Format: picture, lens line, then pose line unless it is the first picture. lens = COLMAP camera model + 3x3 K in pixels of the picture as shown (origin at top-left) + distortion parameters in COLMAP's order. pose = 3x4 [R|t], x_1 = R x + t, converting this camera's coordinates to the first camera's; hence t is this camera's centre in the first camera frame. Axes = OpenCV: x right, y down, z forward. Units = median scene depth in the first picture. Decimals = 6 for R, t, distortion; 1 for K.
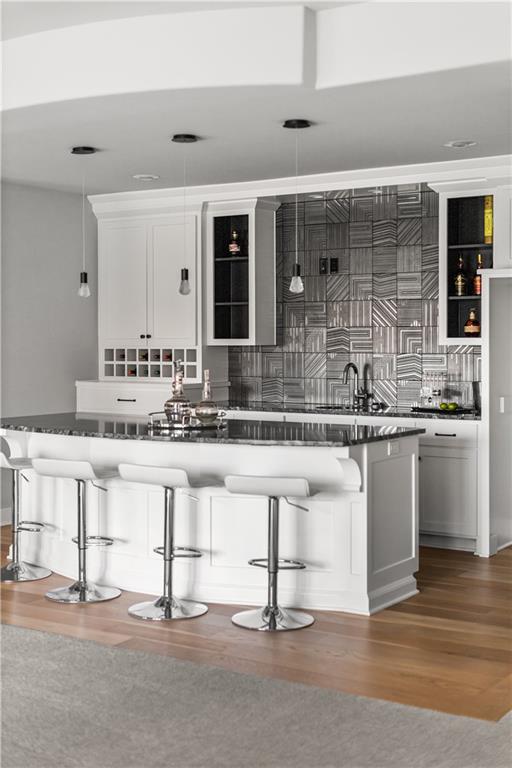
lens RADIAL K [[1145.5, 0, 256.9], [0, 1145.5, 383.7], [0, 0, 1]] dist [0.044247, 0.000000]
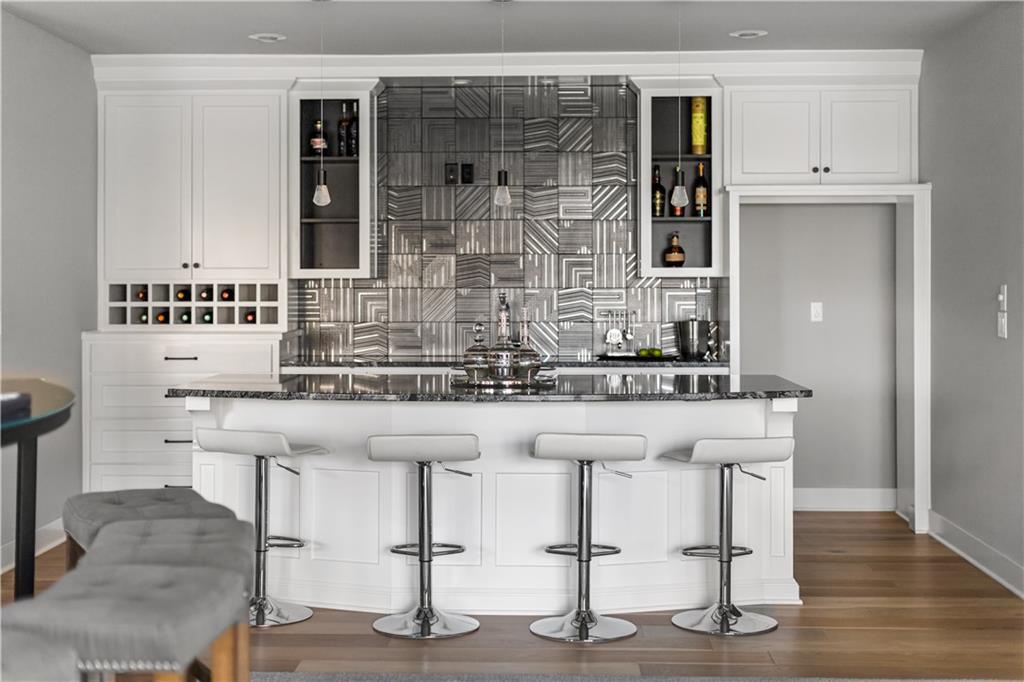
lens RADIAL K [[1527.3, 0, 530.2], [0, 1527.3, 300.5], [0, 0, 1]] dist [0.044247, 0.000000]
pose [[0.846024, -0.007046, 0.533098, -0.449026], [0.021477, 0.999551, -0.020873, 0.003486], [-0.532712, 0.029108, 0.845796, 0.124043]]
